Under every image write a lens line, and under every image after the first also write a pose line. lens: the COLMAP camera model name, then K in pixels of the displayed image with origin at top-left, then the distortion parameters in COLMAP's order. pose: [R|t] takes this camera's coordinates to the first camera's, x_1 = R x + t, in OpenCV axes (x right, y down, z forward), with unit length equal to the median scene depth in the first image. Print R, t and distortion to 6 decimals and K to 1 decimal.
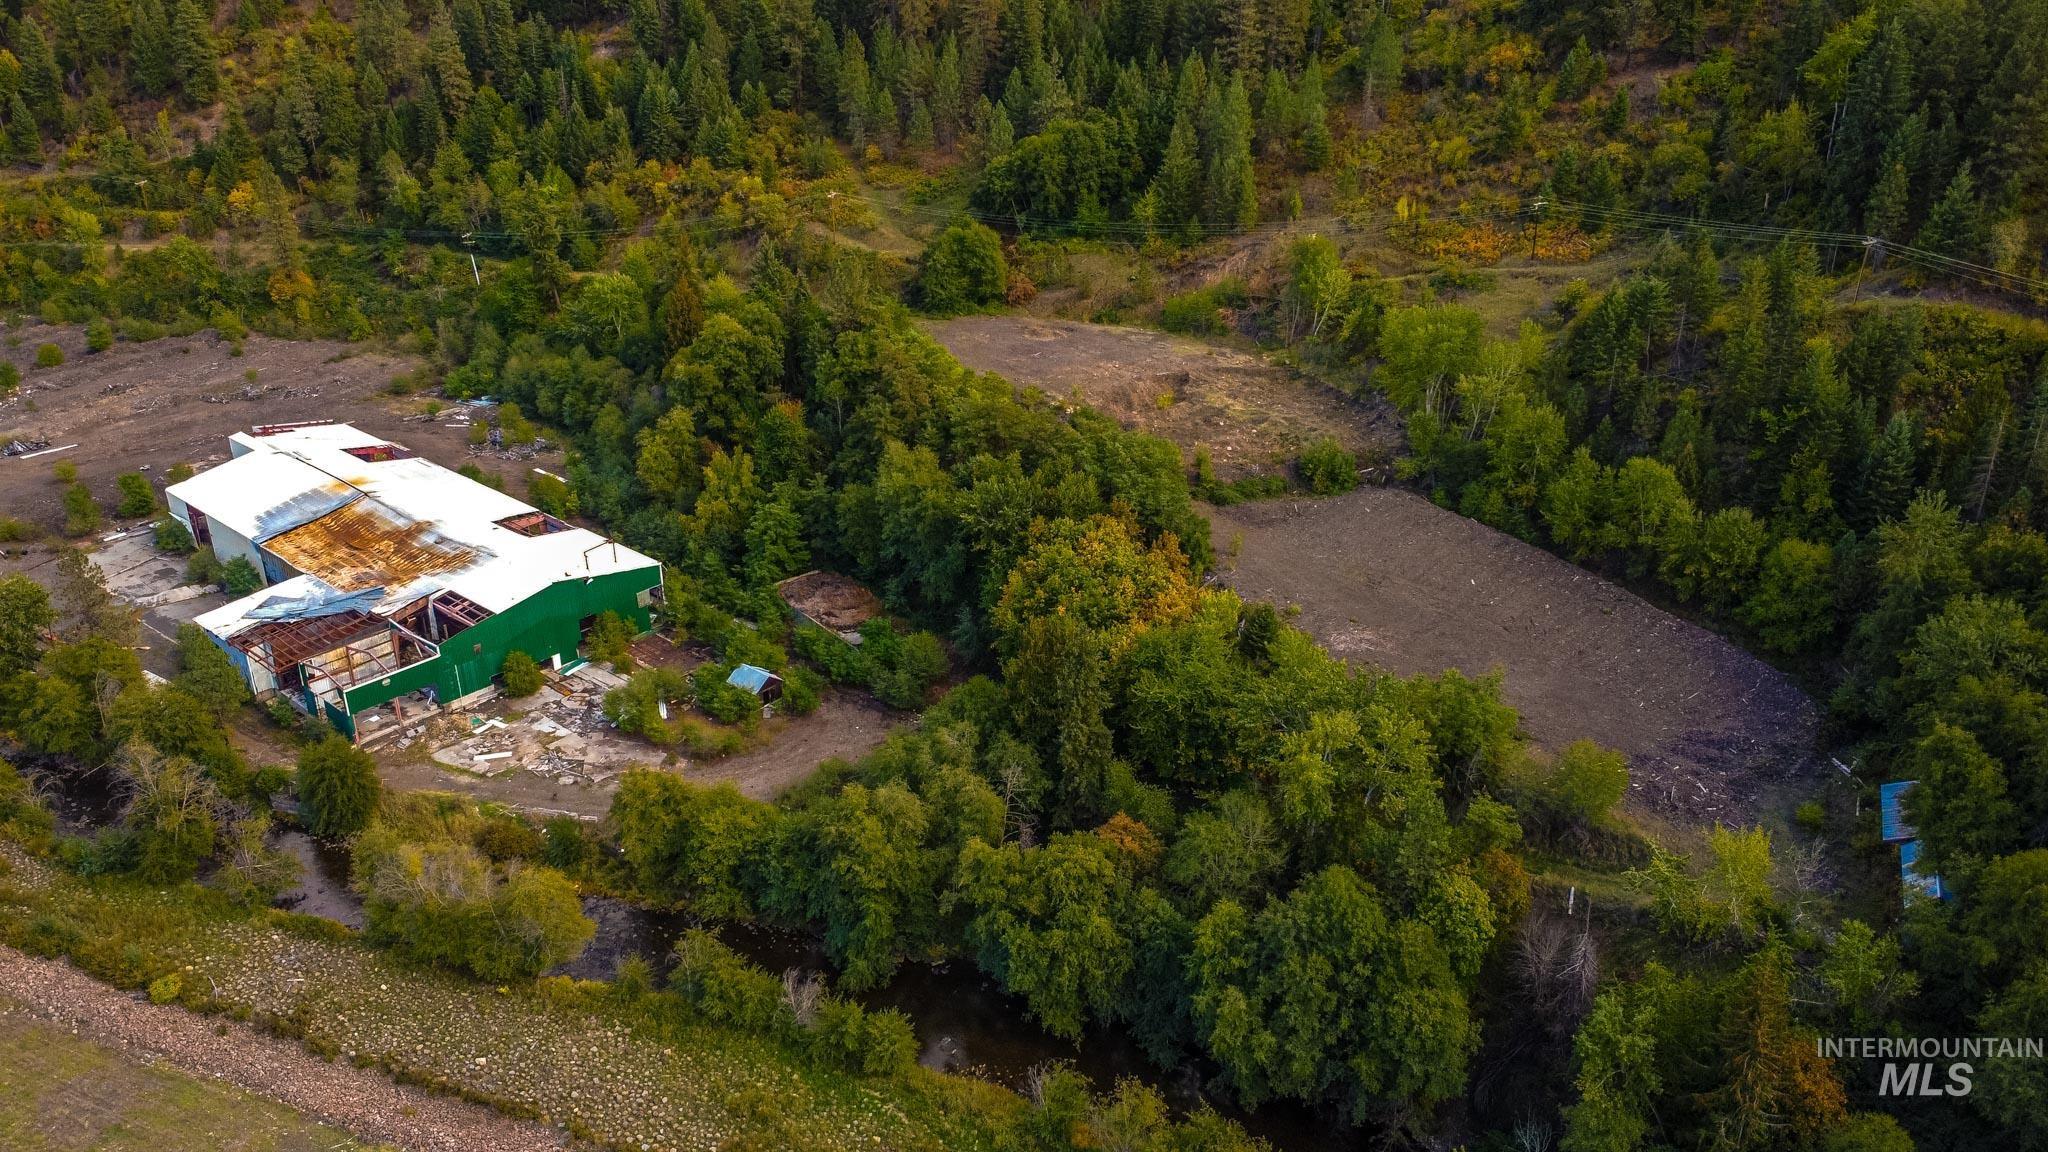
lens RADIAL K [[1534.9, 0, 1015.2], [0, 1534.9, 566.4], [0, 0, 1]] dist [0.003419, -0.008648]
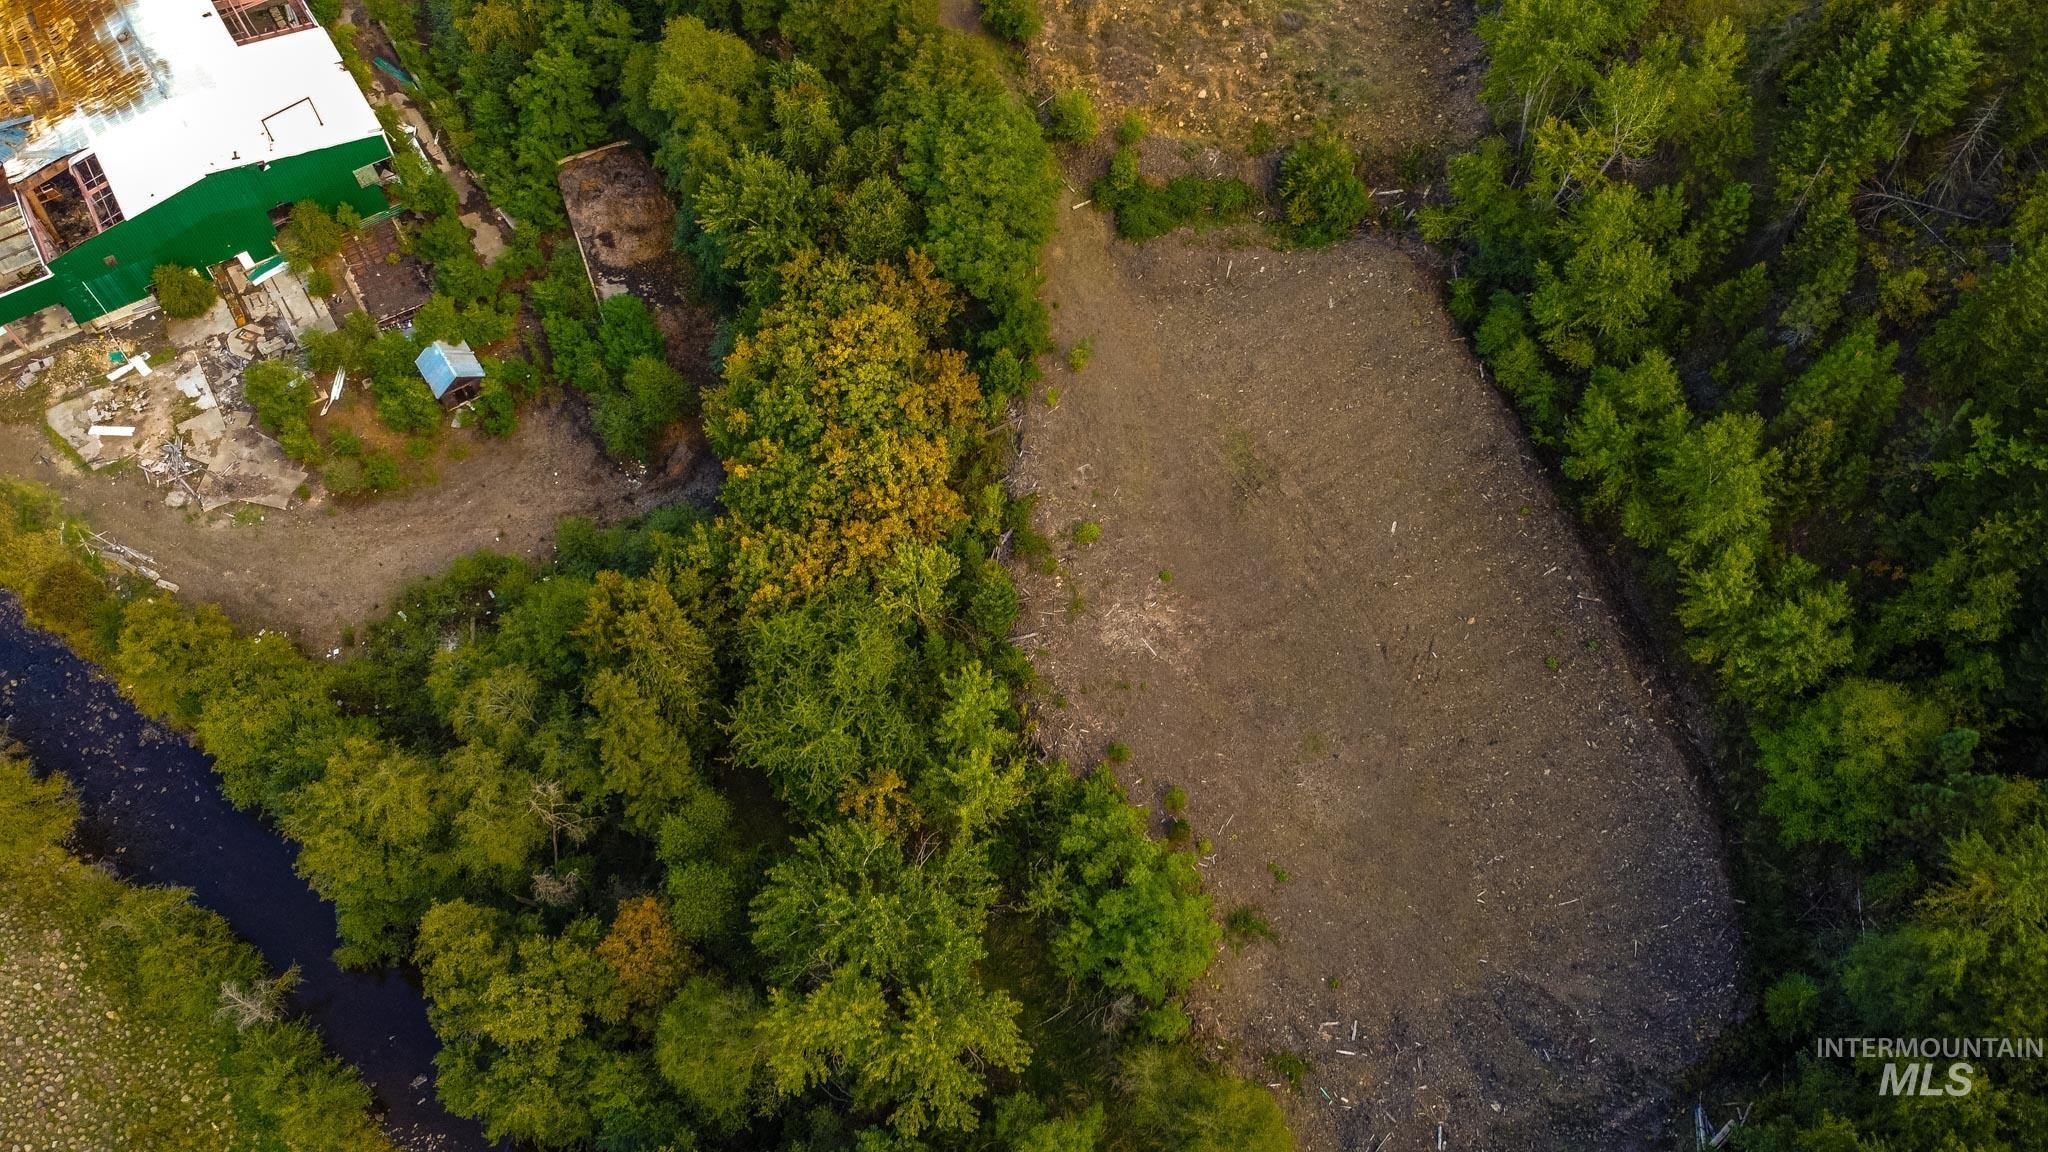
lens RADIAL K [[1531.5, 0, 1018.0], [0, 1531.5, 565.7], [0, 0, 1]] dist [0.004815, -0.012006]
pose [[0.959794, 0.236908, -0.150565, 0.182823], [-0.110680, 0.812321, 0.572611, -0.240070], [0.257964, -0.532925, 0.805882, 0.321325]]
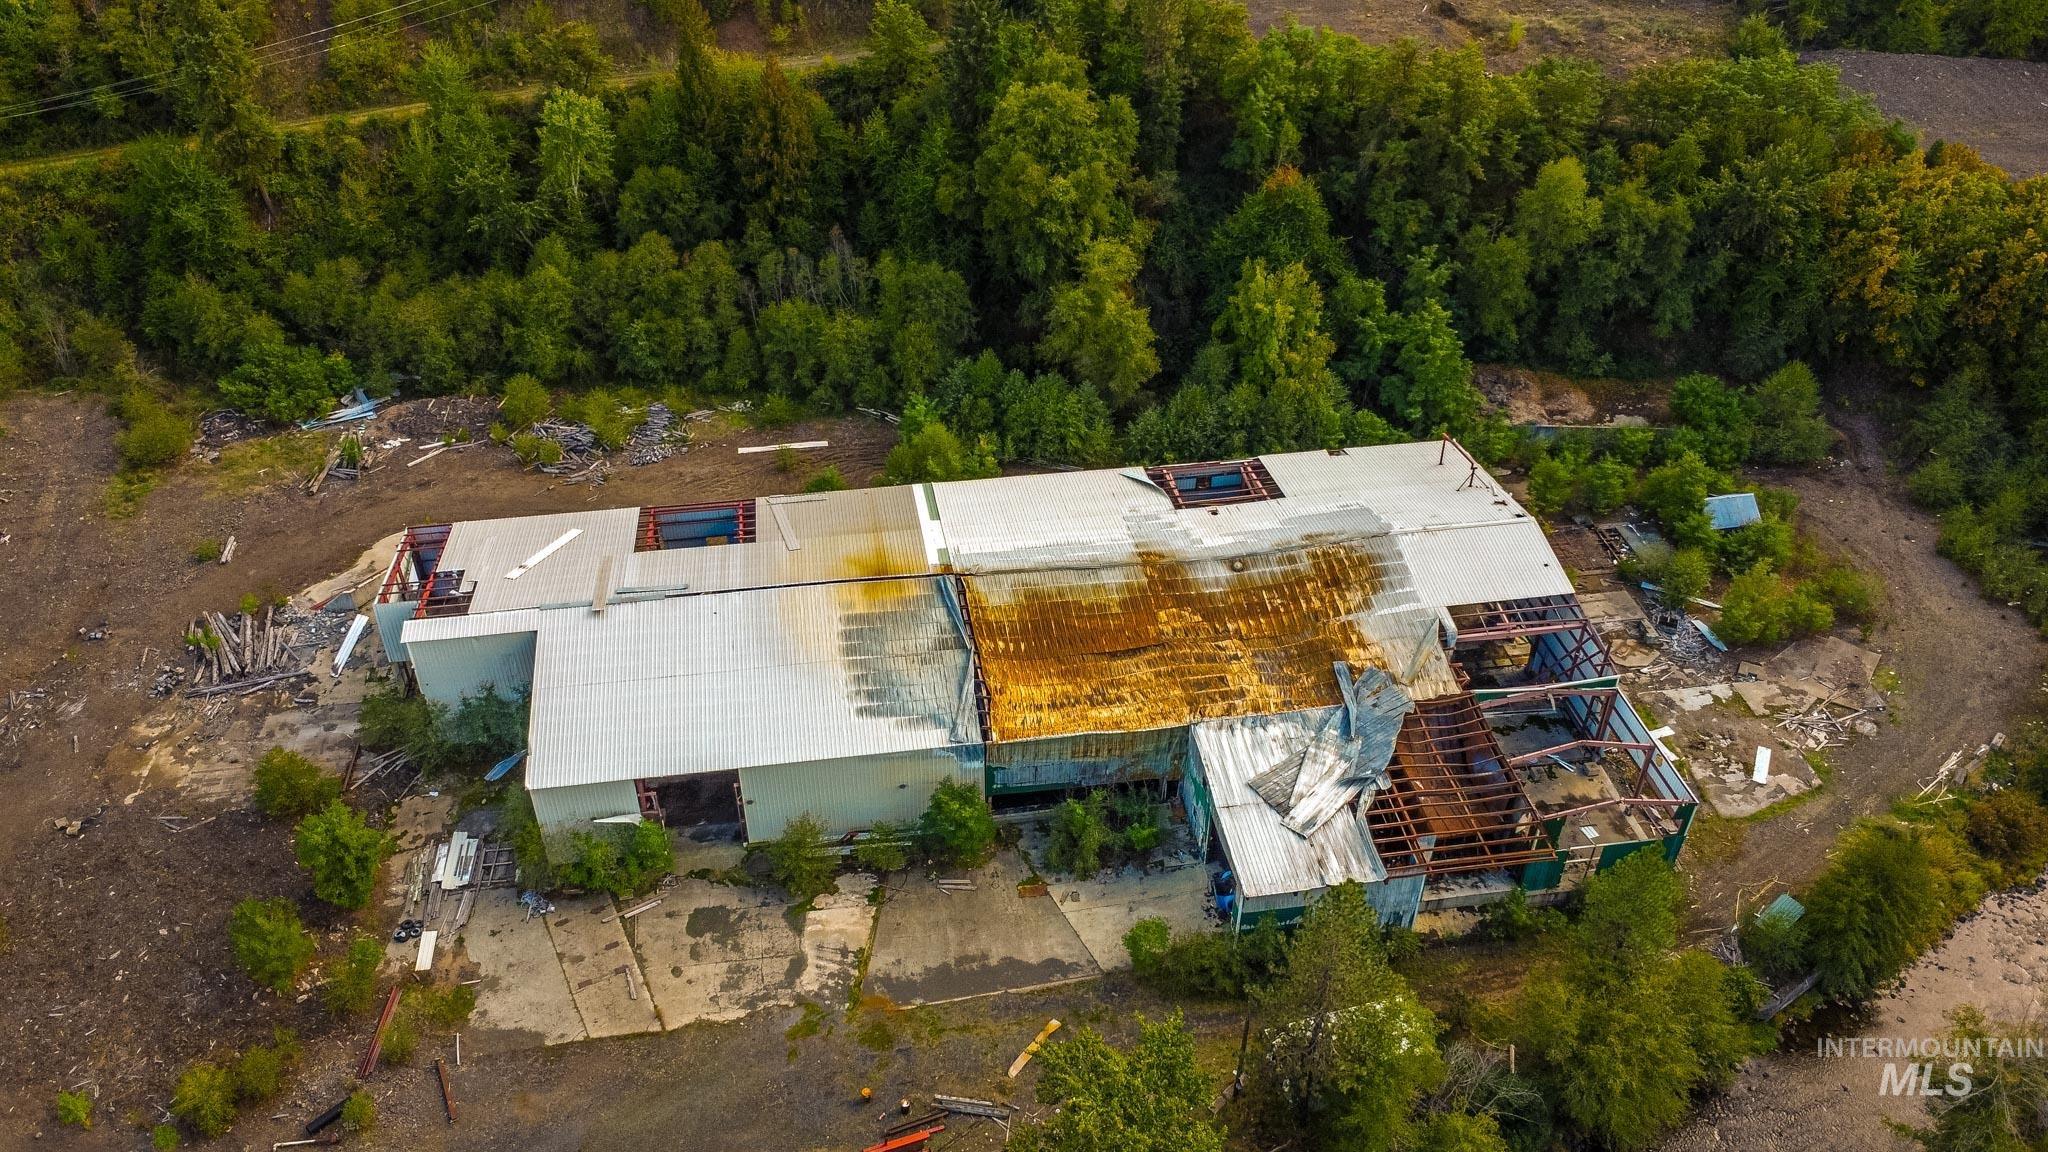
lens RADIAL K [[1534.9, 0, 1015.2], [0, 1534.9, 566.4], [0, 0, 1]] dist [0.003419, -0.008648]
pose [[0.639824, -0.459888, 0.615734, -0.669012], [0.309636, 0.887547, 0.341153, -0.204106], [-0.703385, -0.027624, 0.710272, 0.552479]]
